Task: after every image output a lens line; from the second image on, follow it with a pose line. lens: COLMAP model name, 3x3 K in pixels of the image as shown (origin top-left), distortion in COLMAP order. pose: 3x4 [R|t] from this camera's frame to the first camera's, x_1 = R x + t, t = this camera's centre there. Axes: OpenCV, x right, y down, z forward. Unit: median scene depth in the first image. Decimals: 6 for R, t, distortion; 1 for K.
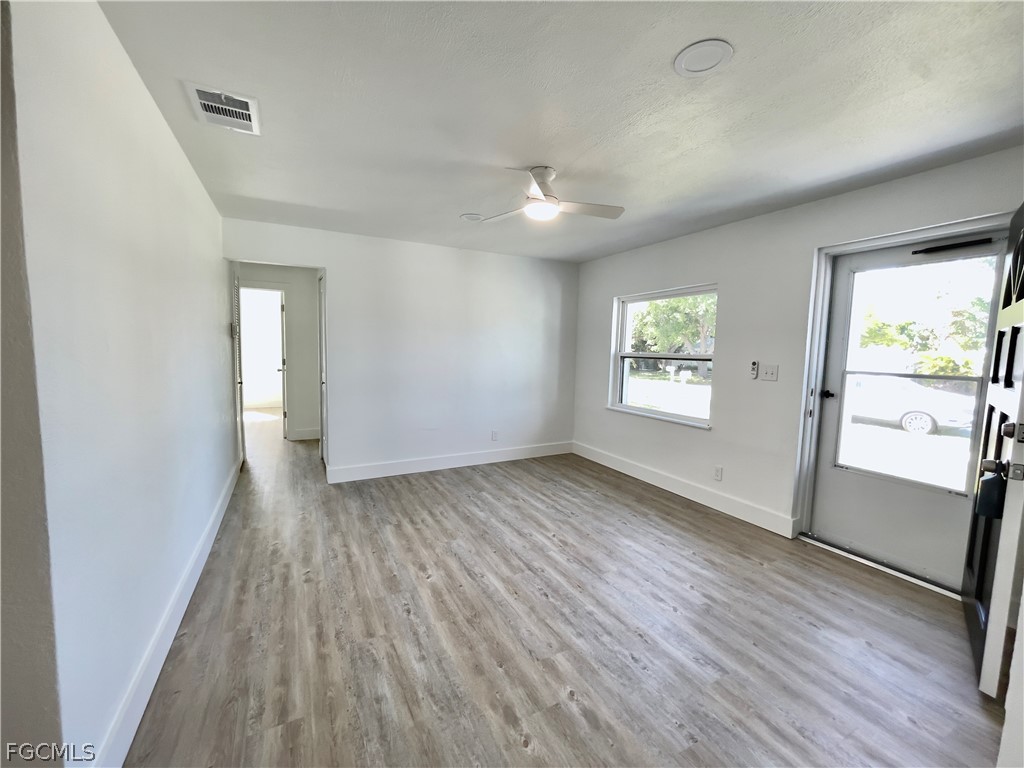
lens RADIAL K [[424.9, 0, 512.0], [0, 424.9, 384.0], [0, 0, 1]] dist [-0.026997, 0.015031]
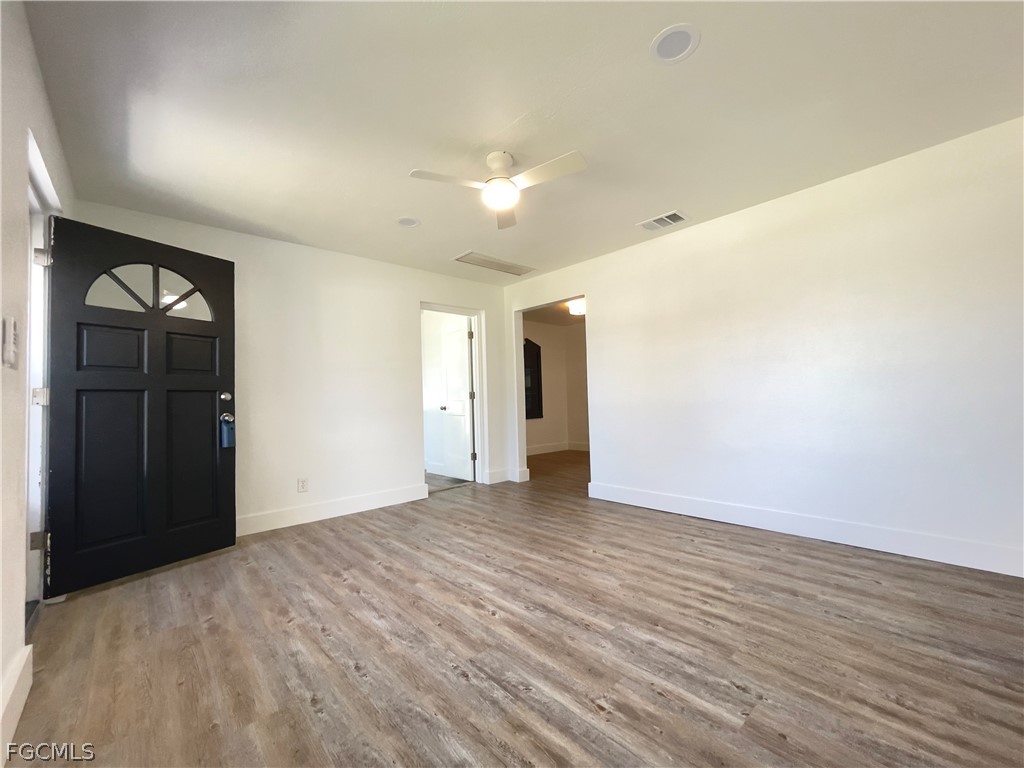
lens RADIAL K [[424.9, 0, 512.0], [0, 424.9, 384.0], [0, 0, 1]] dist [-0.026997, 0.015031]
pose [[-0.968626, -0.003545, -0.248497, 0.244272], [-0.013611, 0.999154, 0.038804, -0.018050], [0.248150, 0.040969, -0.967855, 1.690469]]
